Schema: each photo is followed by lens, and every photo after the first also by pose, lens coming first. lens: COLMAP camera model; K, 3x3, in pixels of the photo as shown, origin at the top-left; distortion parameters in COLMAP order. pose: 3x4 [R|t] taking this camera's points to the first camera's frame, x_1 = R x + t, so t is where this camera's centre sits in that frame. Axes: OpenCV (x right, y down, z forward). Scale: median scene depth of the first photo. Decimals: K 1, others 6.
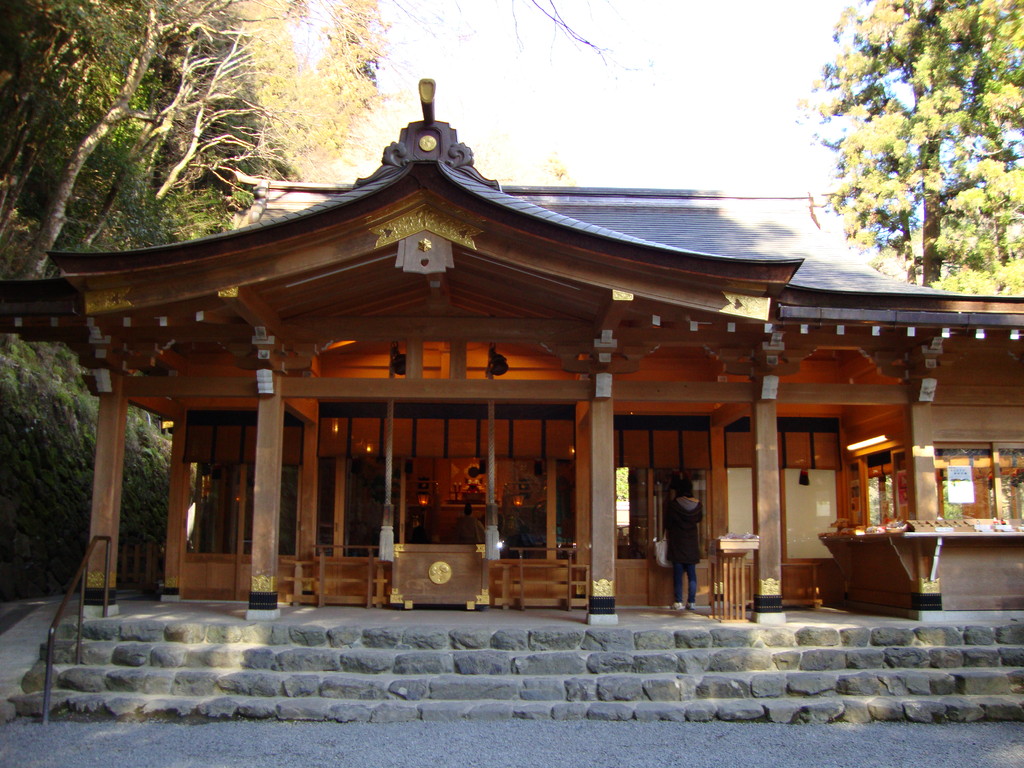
lens RADIAL K [[1008.4, 0, 512.7], [0, 1008.4, 381.9], [0, 0, 1]] dist [-0.102293, 0.000000]
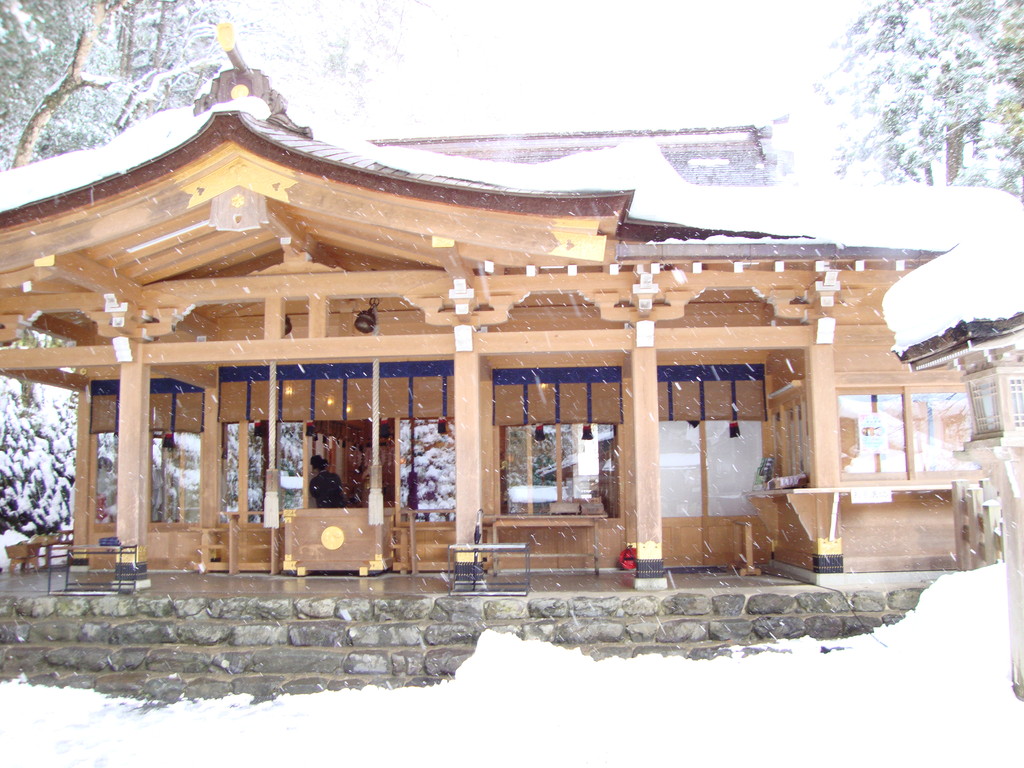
lens RADIAL K [[1008.4, 0, 511.5], [0, 1008.4, 388.0], [0, 0, 1]] dist [-0.102293, 0.000000]
pose [[0.994356, -0.034924, -0.100181, 0.225190], [0.040271, 0.997842, 0.051857, 0.002015], [0.098153, -0.055599, 0.993617, 0.067969]]
